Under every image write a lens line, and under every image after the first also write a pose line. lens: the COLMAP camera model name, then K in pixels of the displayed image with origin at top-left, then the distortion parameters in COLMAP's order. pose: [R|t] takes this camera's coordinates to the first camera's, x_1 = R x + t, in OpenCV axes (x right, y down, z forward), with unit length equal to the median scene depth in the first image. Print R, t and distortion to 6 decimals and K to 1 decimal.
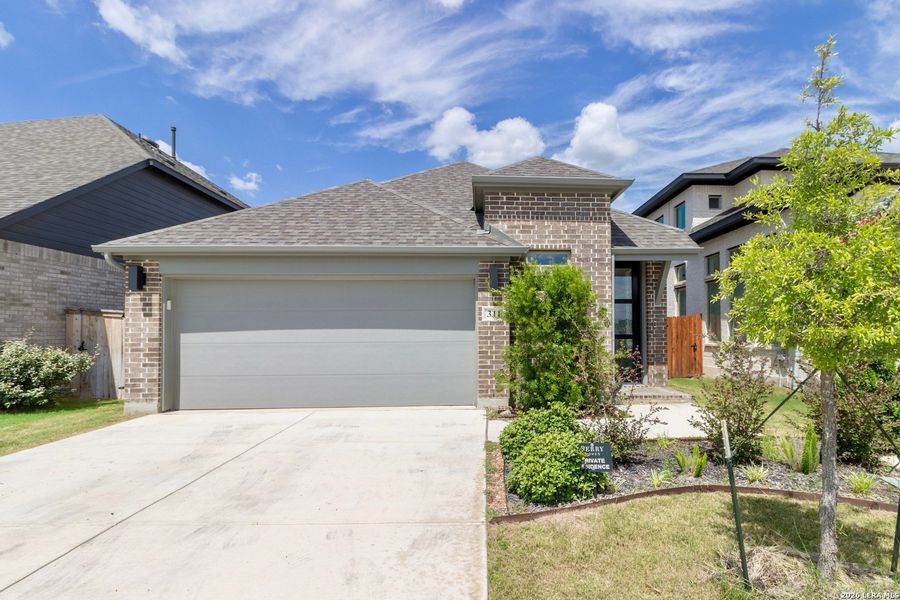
lens RADIAL K [[465.3, 0, 501.5], [0, 465.3, 326.7], [0, 0, 1]] dist [-0.011912, -0.000218]
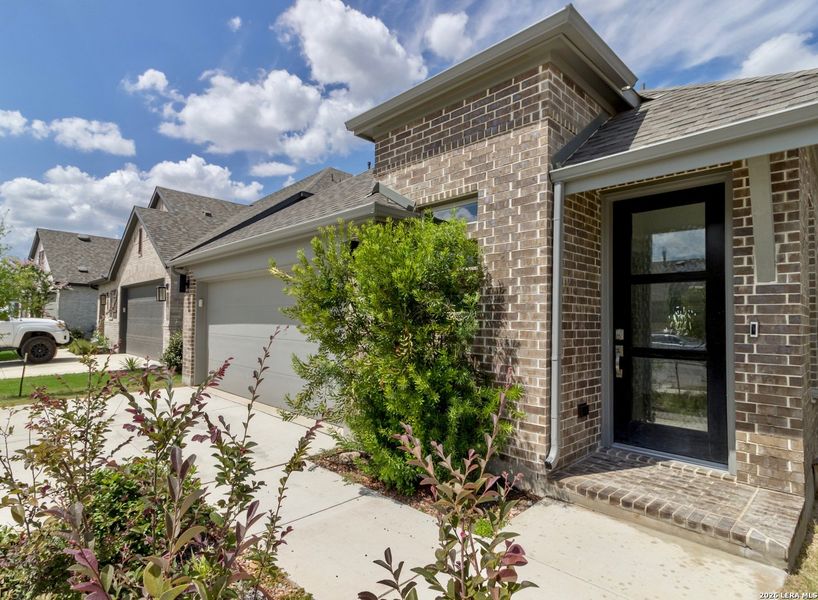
lens RADIAL K [[434.5, 0, 364.1], [0, 434.5, 309.0], [0, 0, 1]] dist [0.007927, 0.002056]
pose [[0.617885, -0.006249, -0.786243, 0.478247], [-0.013660, 0.999732, -0.018681, -0.013245], [0.786150, 0.022282, 0.617635, 0.572106]]
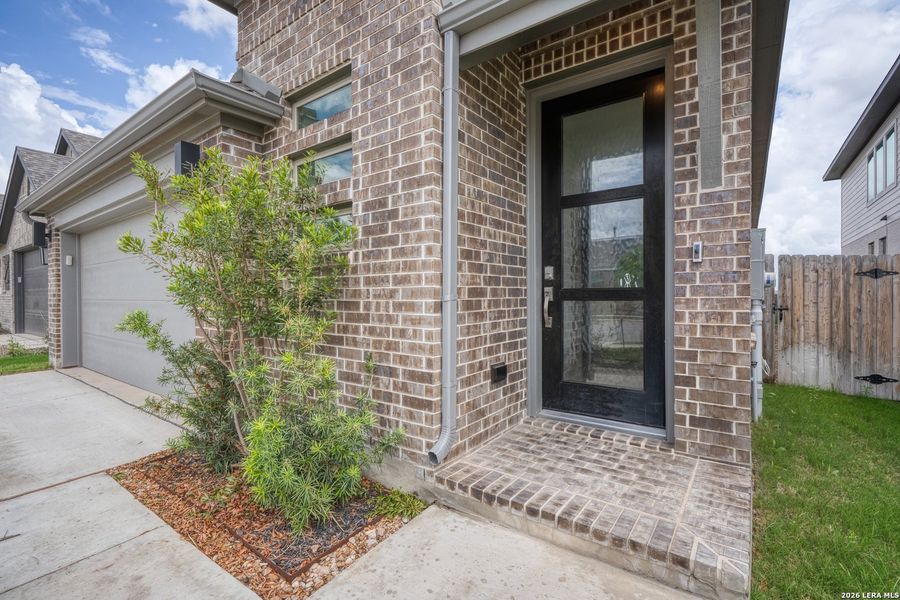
lens RADIAL K [[410.5, 0, 451.1], [0, 410.5, 301.8], [0, 0, 1]] dist [-0.006151, 0.000577]
pose [[0.772411, 0.012103, -0.635007, 0.428603], [0.005267, 0.999662, 0.025461, 0.021809], [0.635101, -0.023011, 0.772087, 0.790857]]
